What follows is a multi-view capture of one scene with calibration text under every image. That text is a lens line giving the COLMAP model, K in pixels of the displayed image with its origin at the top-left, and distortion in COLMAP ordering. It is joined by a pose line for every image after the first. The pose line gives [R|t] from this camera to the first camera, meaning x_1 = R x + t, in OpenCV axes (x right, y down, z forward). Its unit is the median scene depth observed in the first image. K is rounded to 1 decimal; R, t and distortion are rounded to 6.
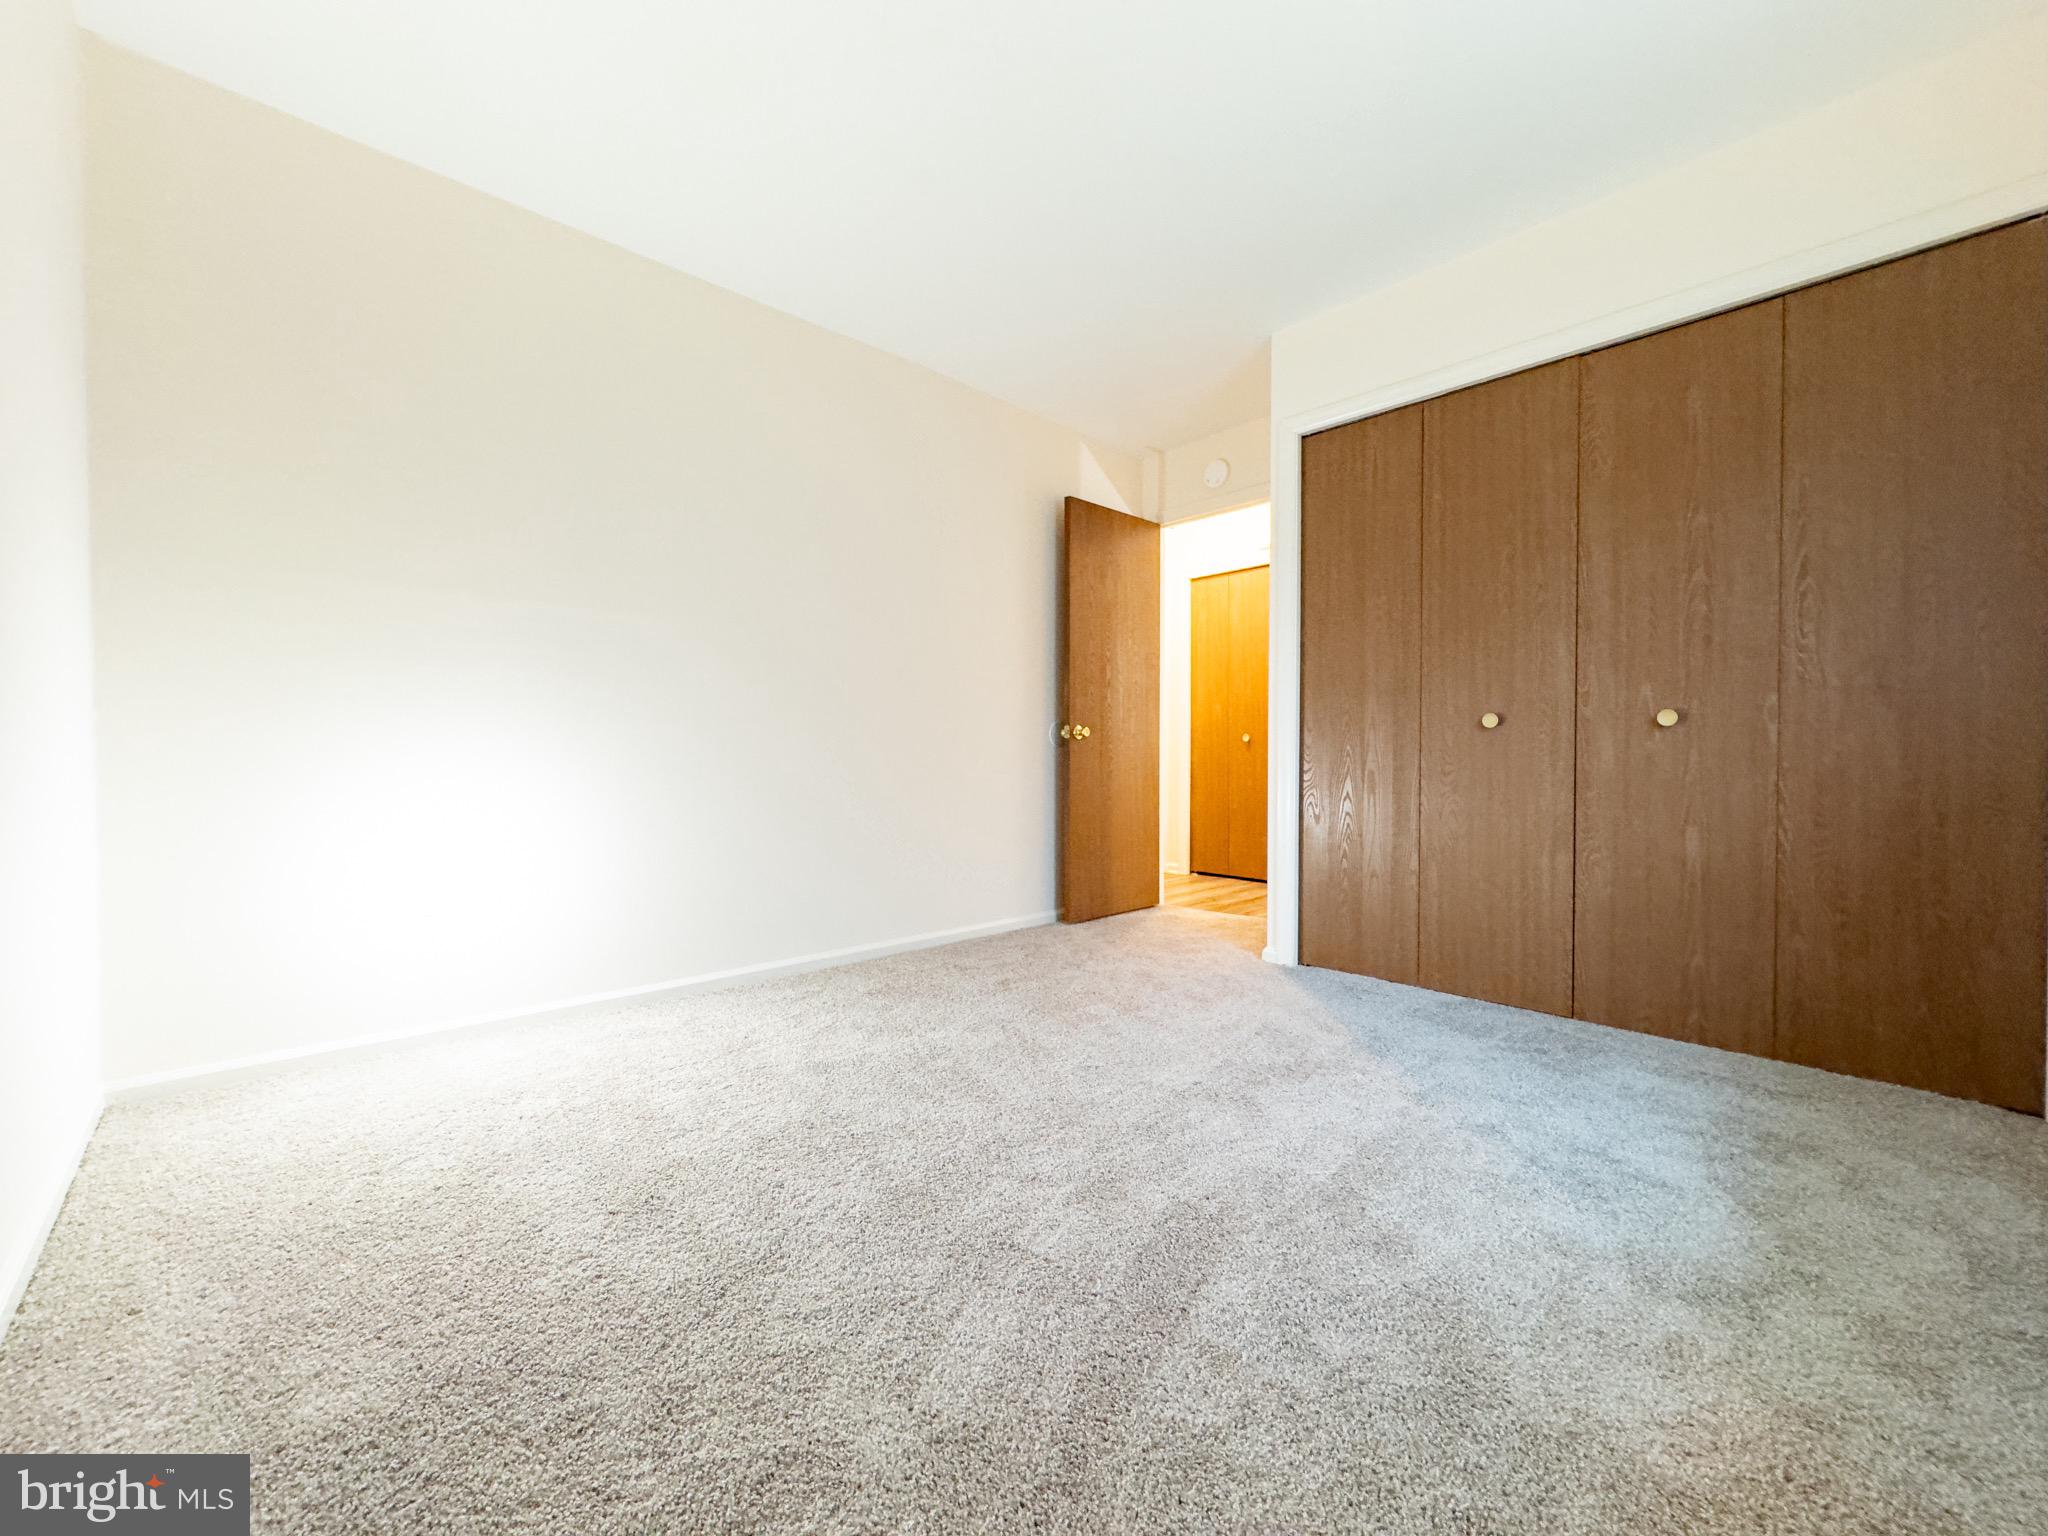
lens RADIAL K [[815.6, 0, 1032.3], [0, 815.6, 757.8], [0, 0, 1]] dist [-0.001983, -0.000223]
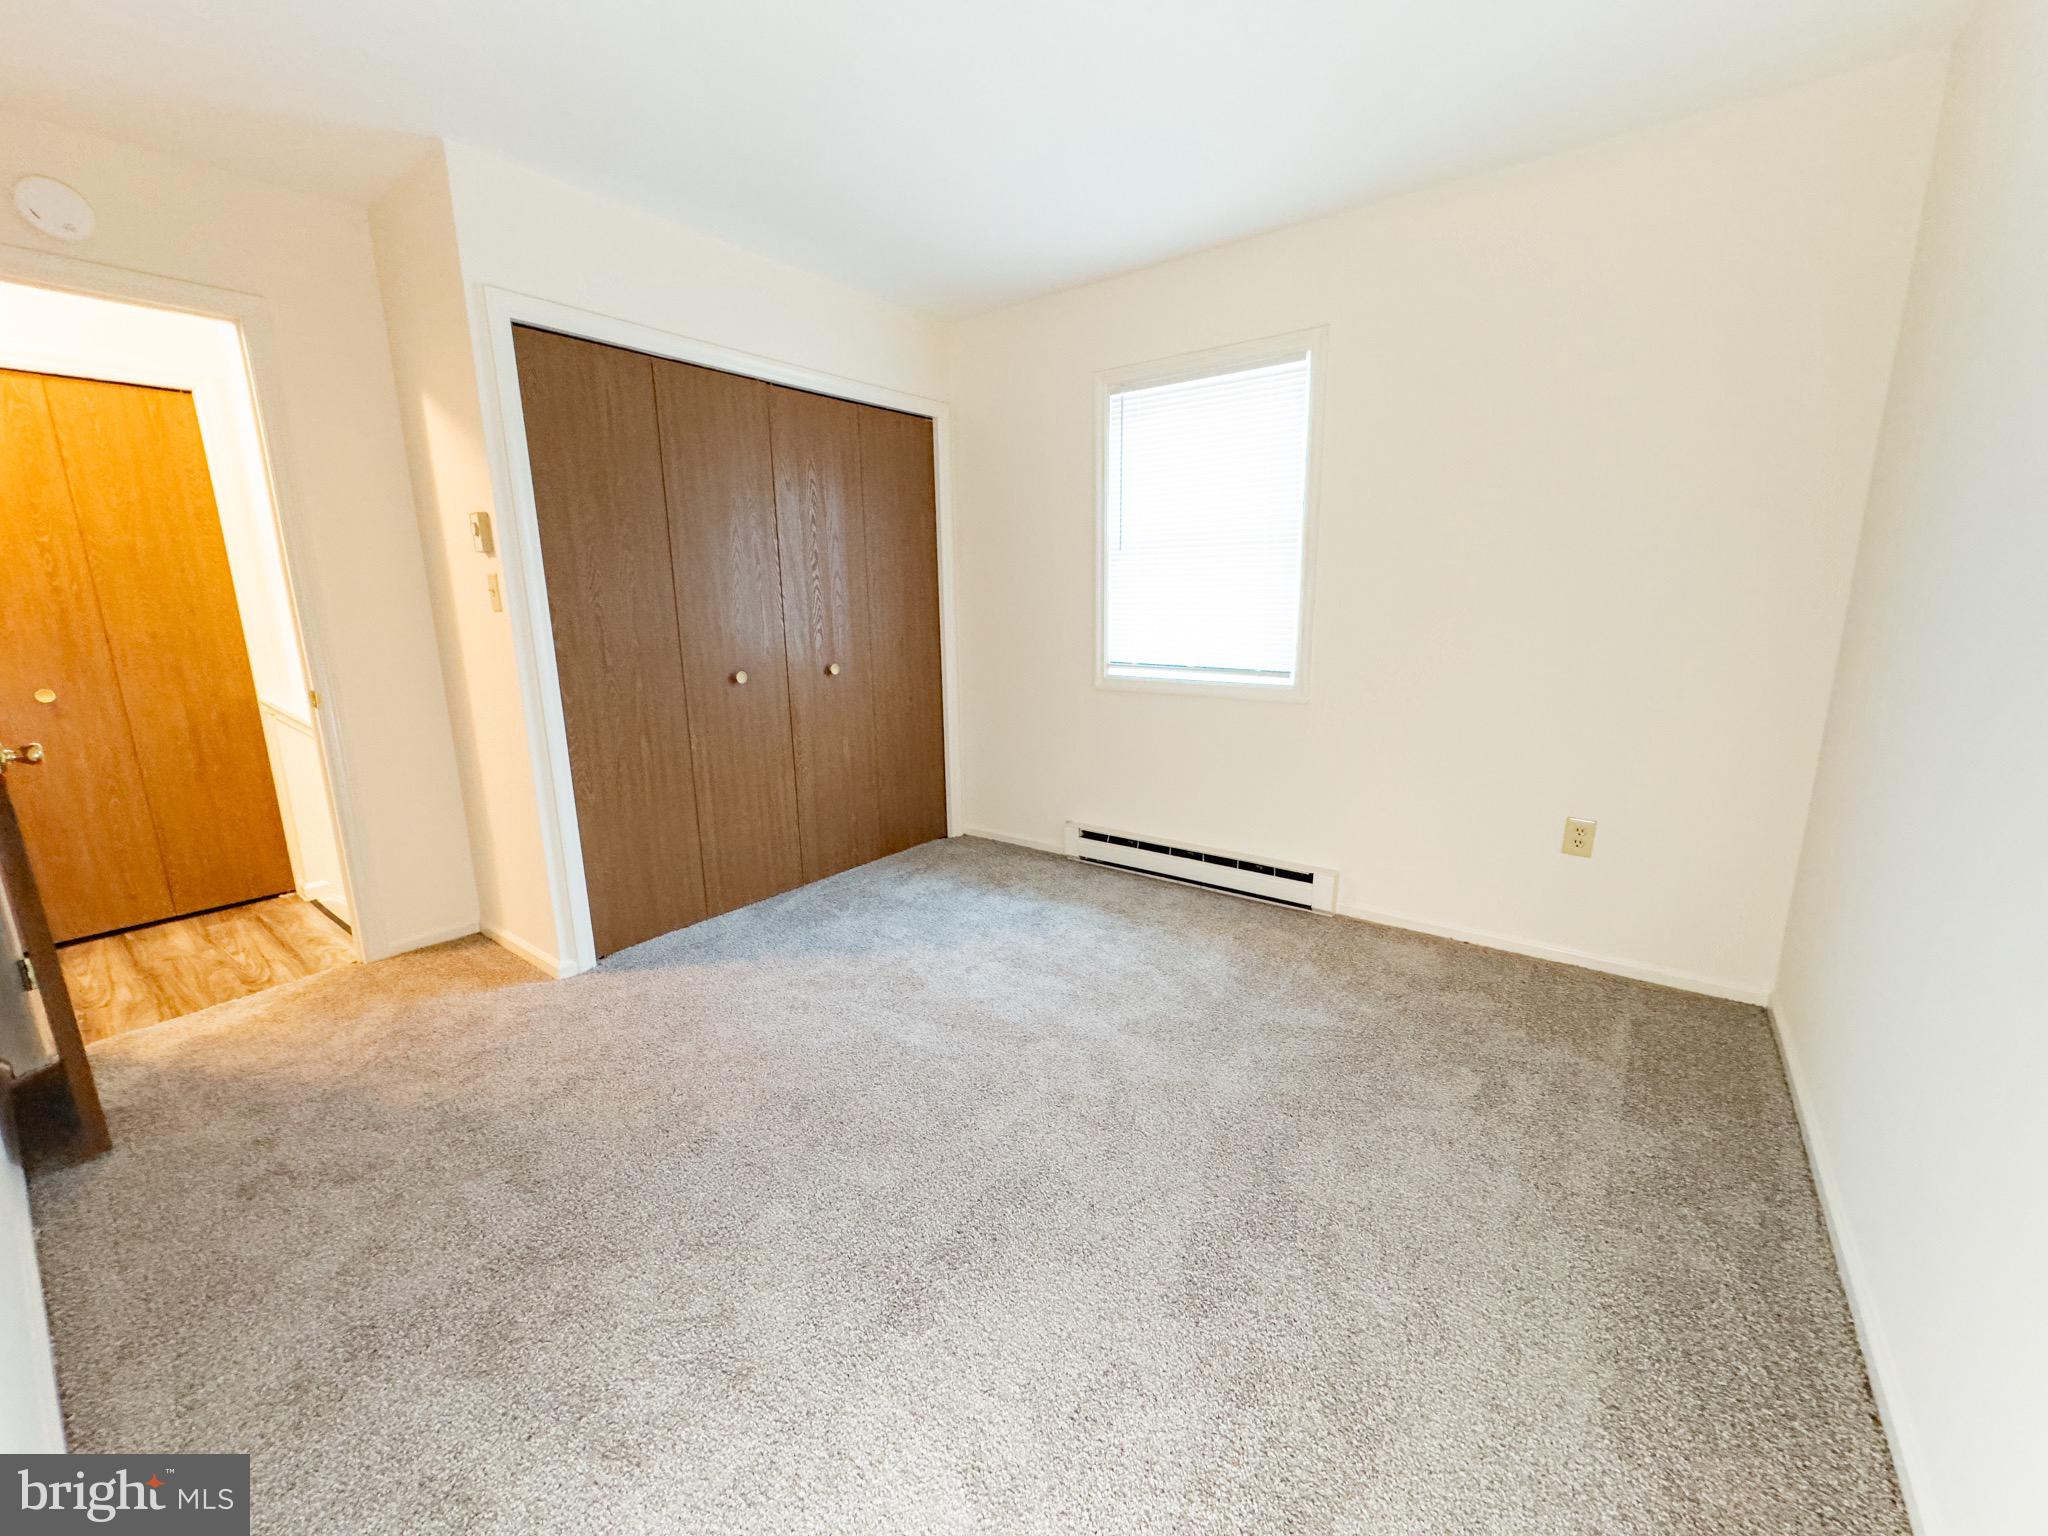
lens RADIAL K [[815.6, 0, 1030.7], [0, 815.6, 770.3], [0, 0, 1]] dist [-0.001983, -0.000223]
pose [[-0.161135, -0.210423, 0.964239, -0.807488], [0.024547, 0.975850, 0.217059, -0.192639], [-0.986627, 0.058645, -0.152078, 0.925267]]
